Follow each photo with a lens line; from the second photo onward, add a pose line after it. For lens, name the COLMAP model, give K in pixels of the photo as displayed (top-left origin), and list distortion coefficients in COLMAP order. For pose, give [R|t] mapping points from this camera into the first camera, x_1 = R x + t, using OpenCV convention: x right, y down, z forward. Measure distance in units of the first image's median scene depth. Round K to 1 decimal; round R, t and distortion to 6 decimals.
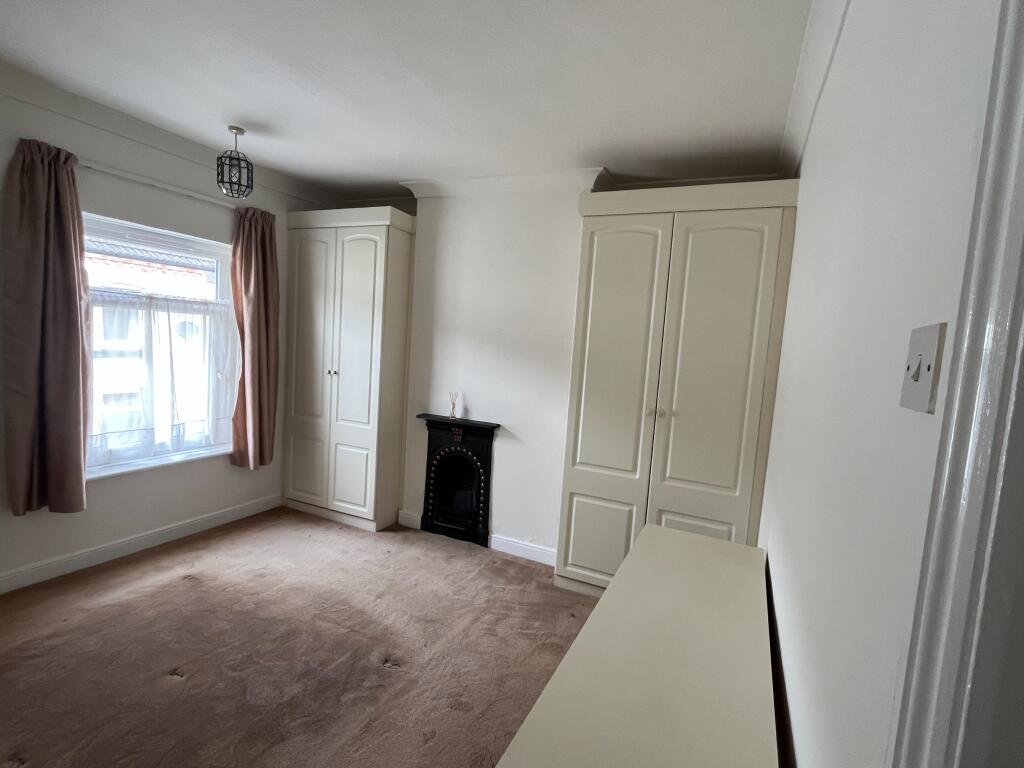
lens RADIAL K [[491.0, 0, 516.0], [0, 491.0, 384.2], [0, 0, 1]] dist [-0.002437, -0.000341]
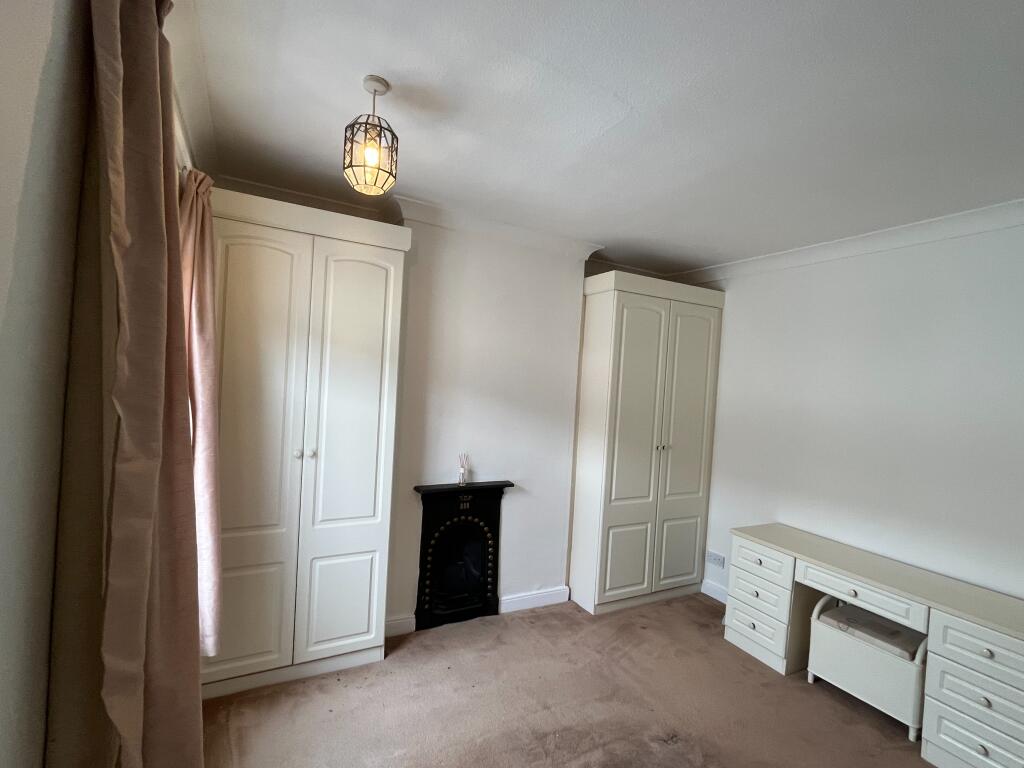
lens RADIAL K [[491.0, 0, 516.0], [0, 491.0, 384.2], [0, 0, 1]] dist [-0.002437, -0.000341]
pose [[0.593596, -0.043201, 0.803603, -0.781276], [0.050693, 0.998582, 0.016238, -0.120644], [-0.803165, 0.031099, 0.594945, 0.407349]]
